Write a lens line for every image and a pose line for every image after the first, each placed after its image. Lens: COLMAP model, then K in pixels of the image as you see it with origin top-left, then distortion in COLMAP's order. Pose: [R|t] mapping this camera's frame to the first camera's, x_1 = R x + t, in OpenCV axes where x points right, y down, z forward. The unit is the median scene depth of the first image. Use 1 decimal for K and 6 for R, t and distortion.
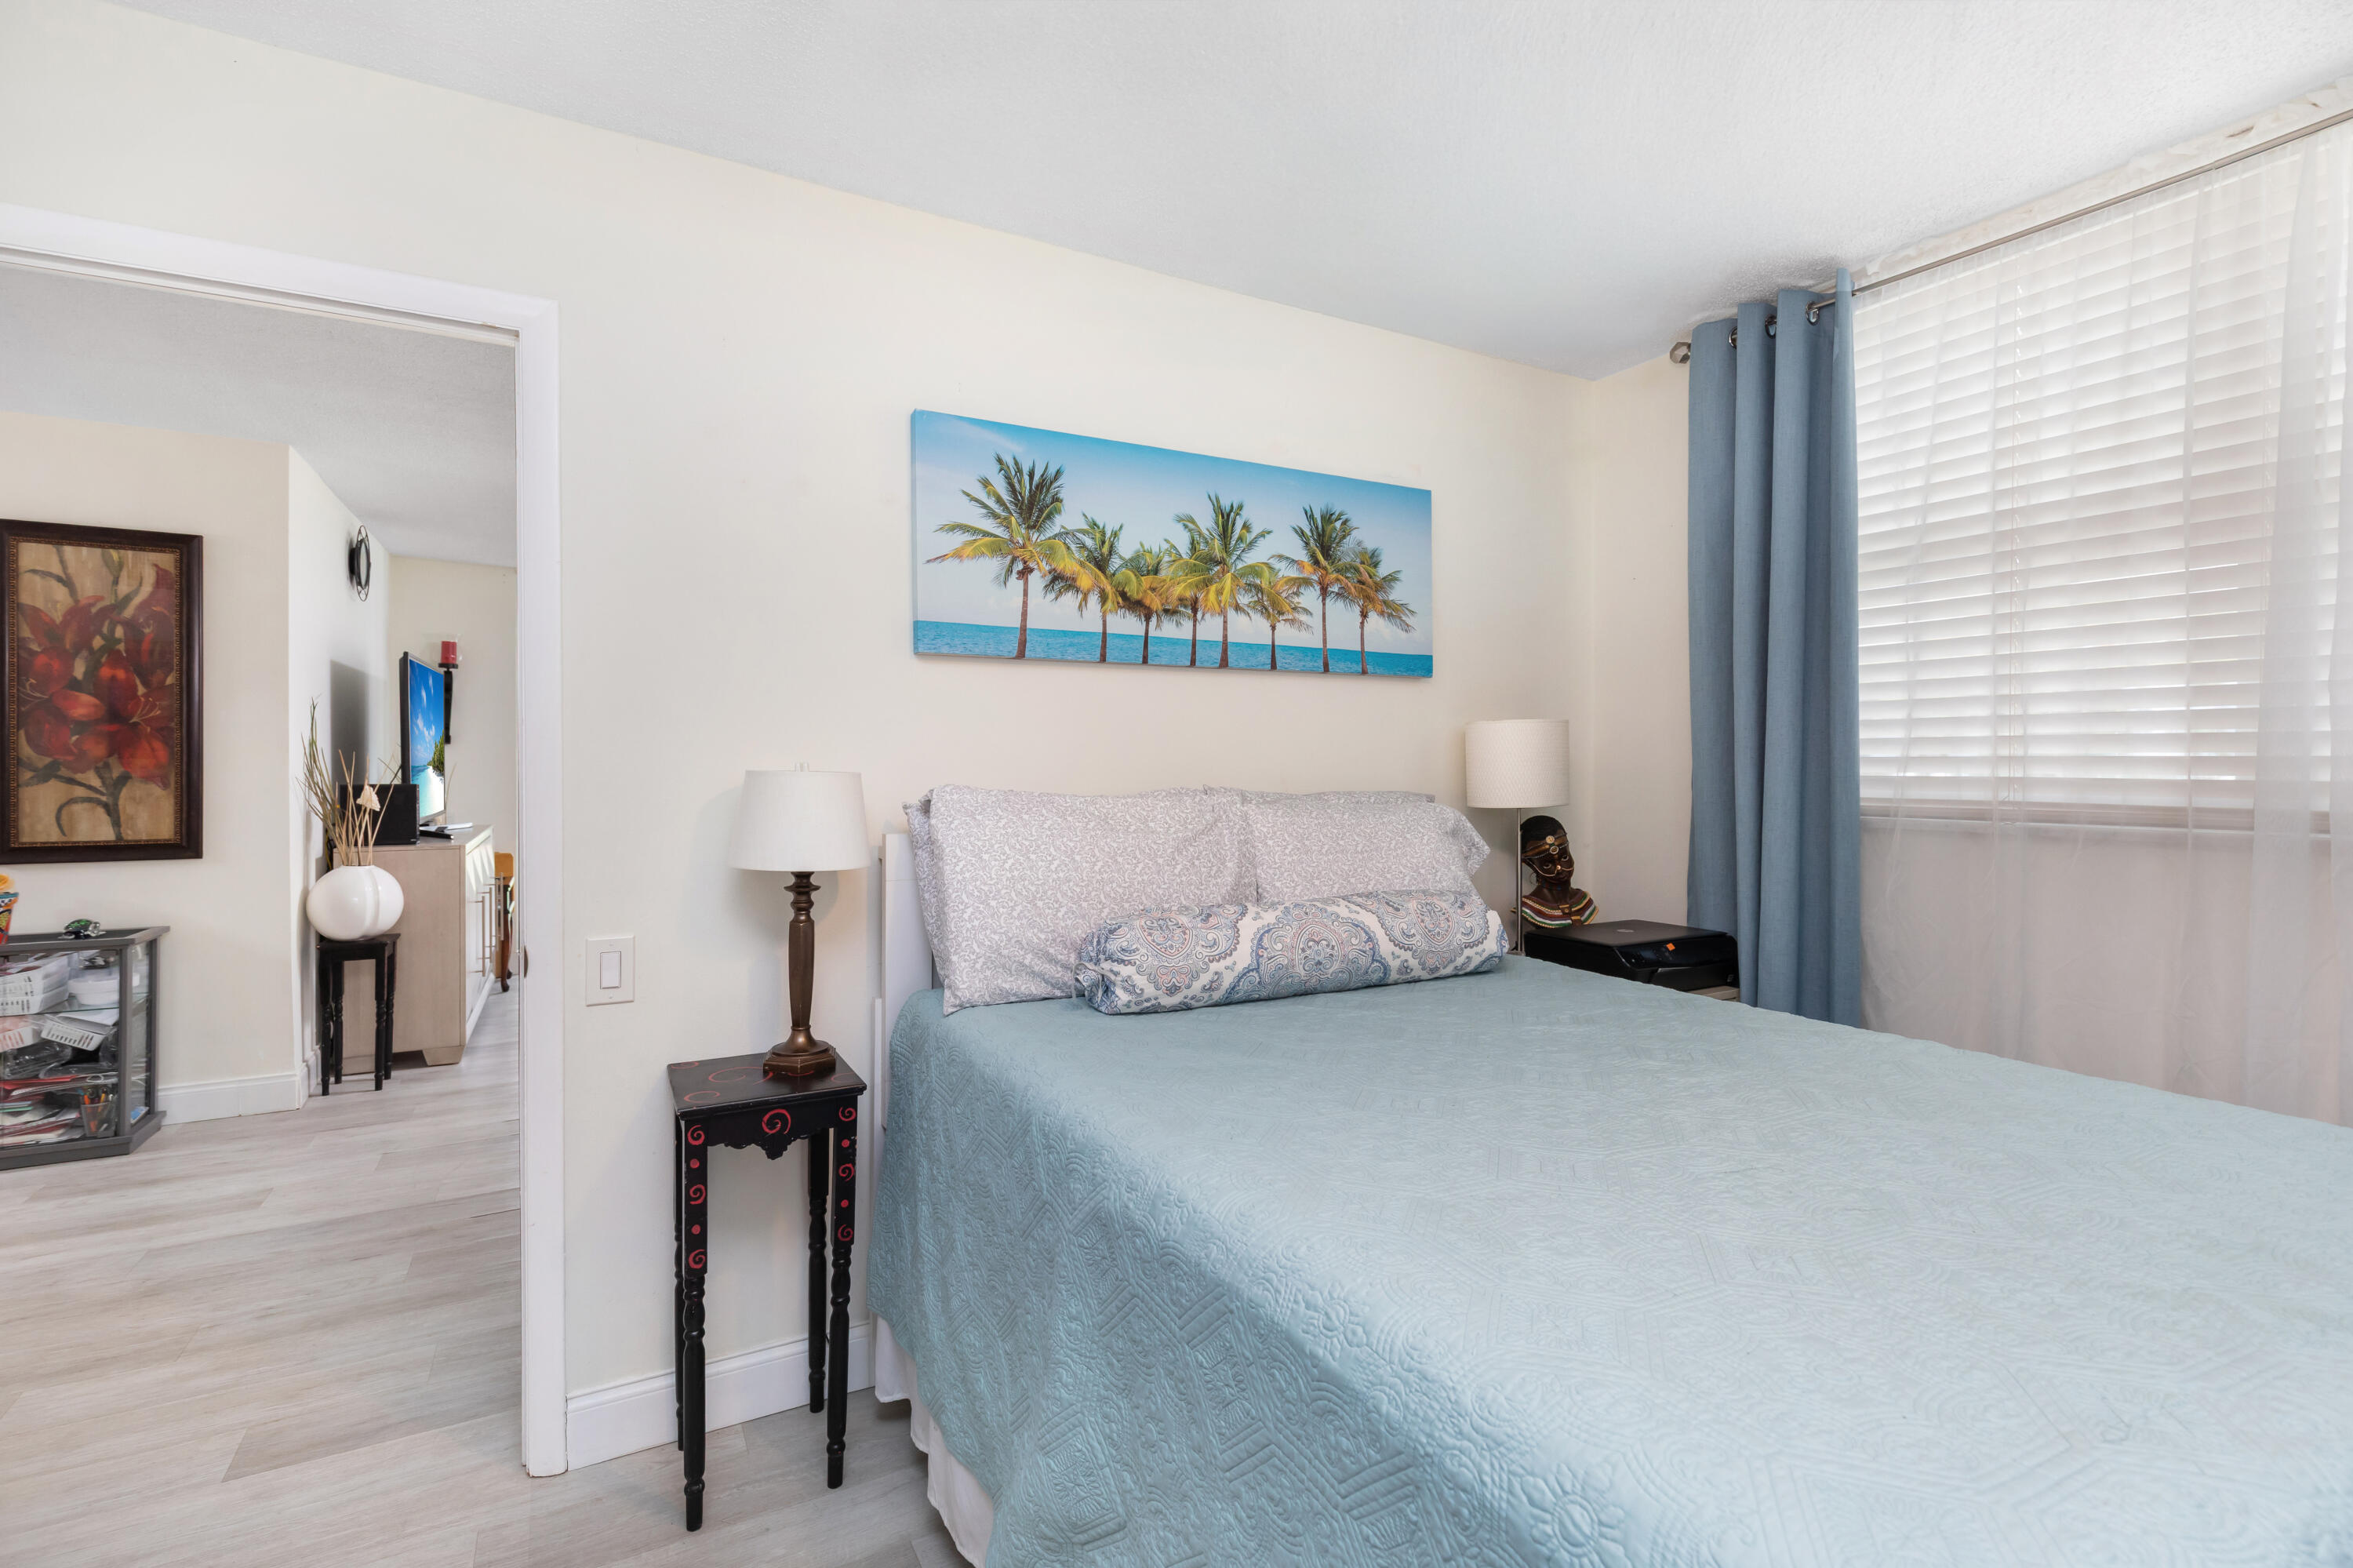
lens RADIAL K [[1081.3, 0, 1159.7], [0, 1081.3, 767.7], [0, 0, 1]] dist [0.006930, -0.000225]
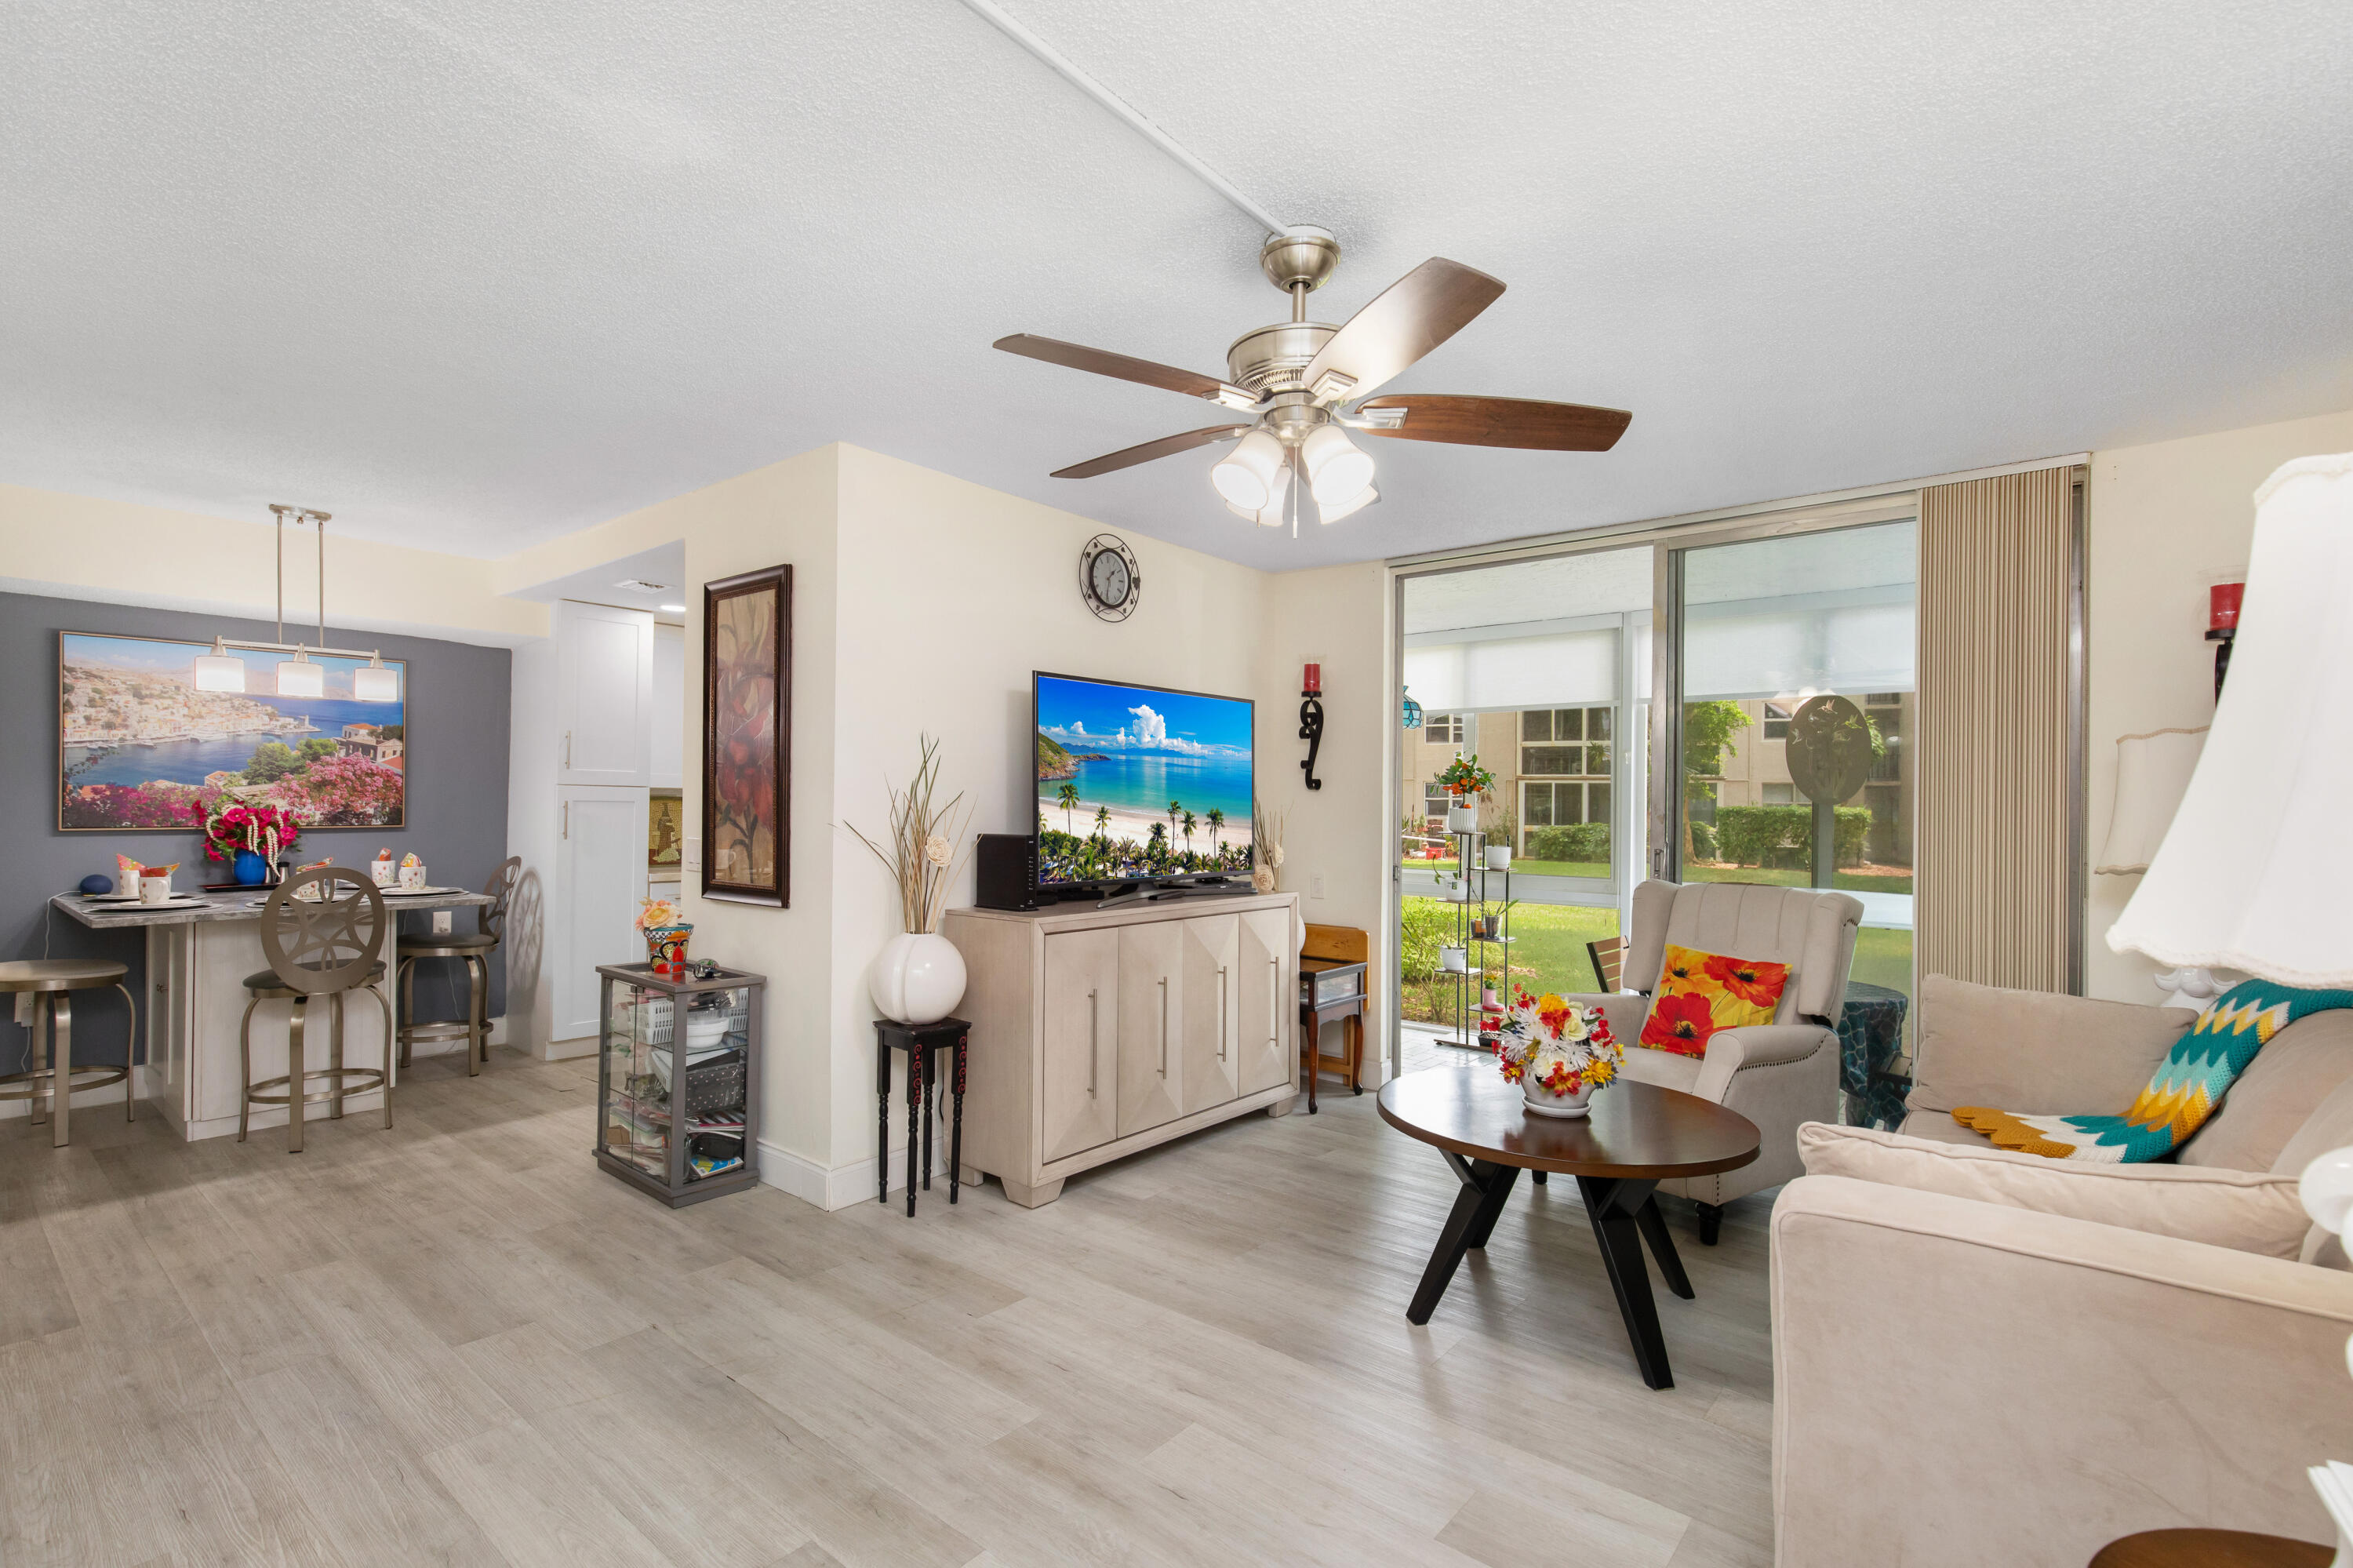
lens RADIAL K [[1084.1, 0, 1149.2], [0, 1084.1, 801.1], [0, 0, 1]] dist [0.008436, -0.001305]
pose [[0.359793, -0.004735, -0.933020, 0.104861], [-0.014199, 0.999844, -0.010549, -0.004357], [0.932924, 0.017043, 0.359670, 0.987675]]
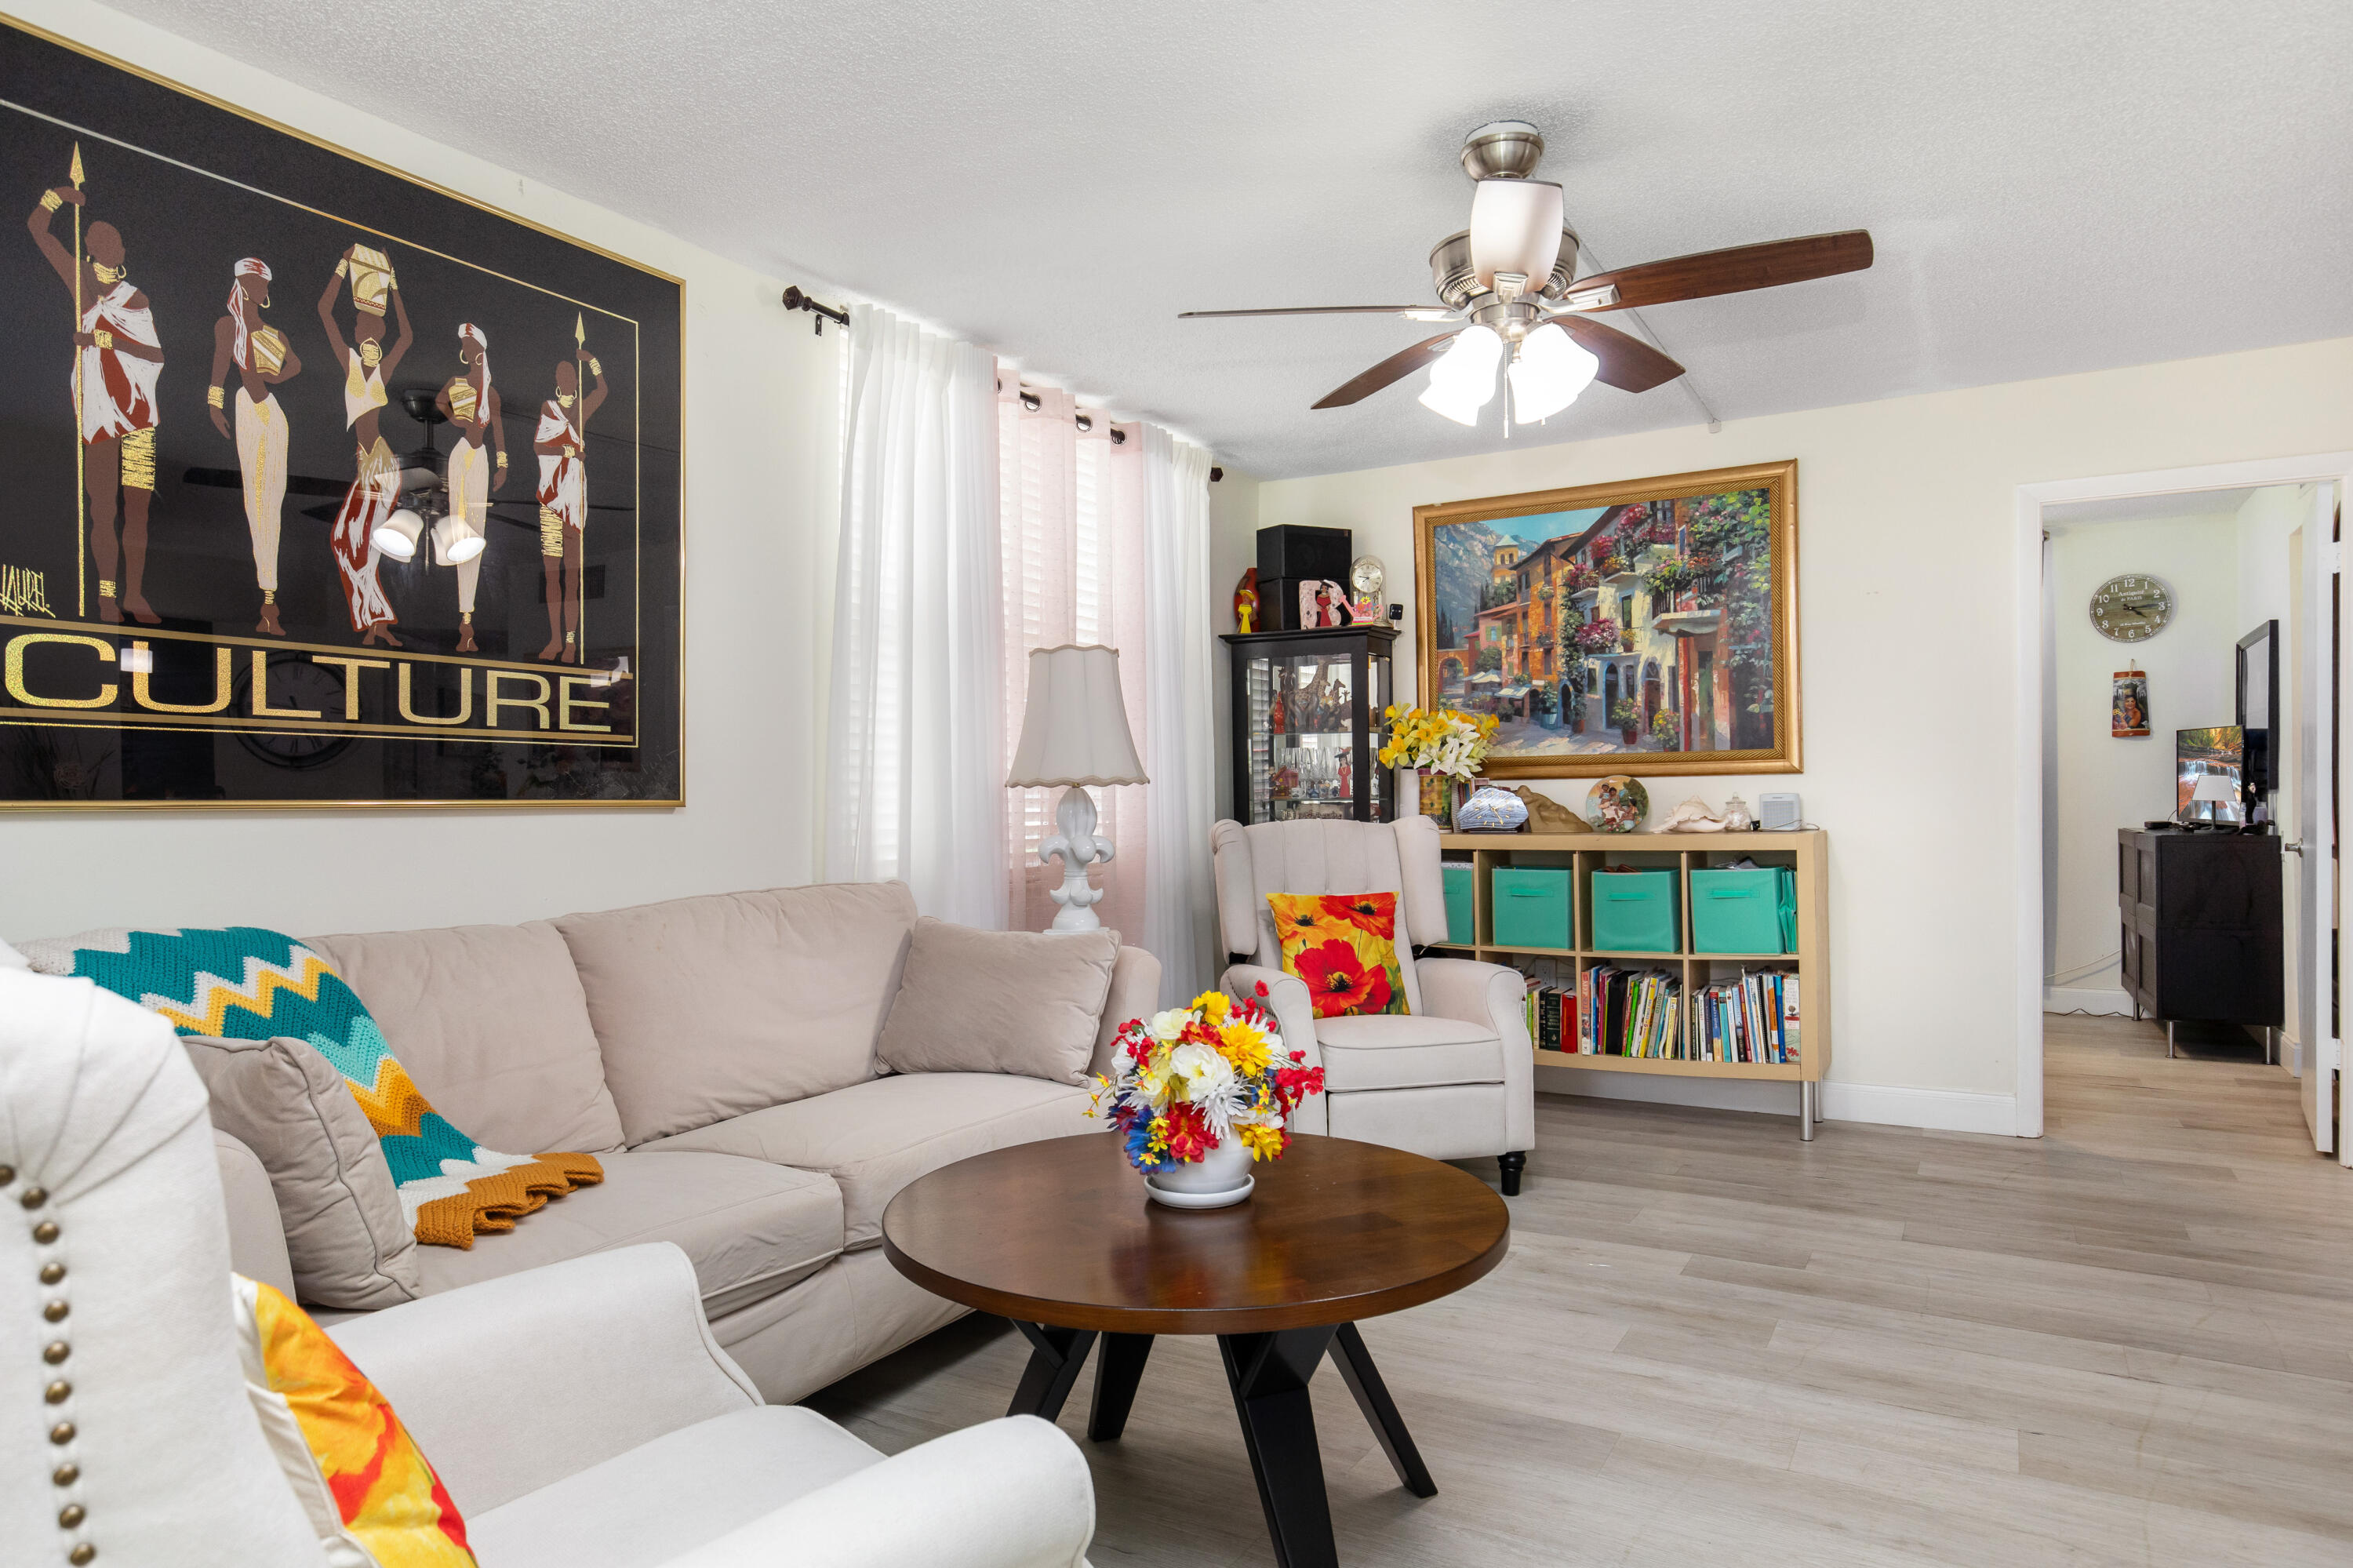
lens RADIAL K [[1436.4, 0, 1153.8], [0, 1436.4, 795.9], [0, 0, 1]] dist [0.000472, -0.000152]
pose [[-0.516177, 0.006759, 0.856455, -0.980800], [0.013332, 0.999911, 0.000144, 0.035799], [-0.856378, 0.011493, -0.516221, 1.832350]]
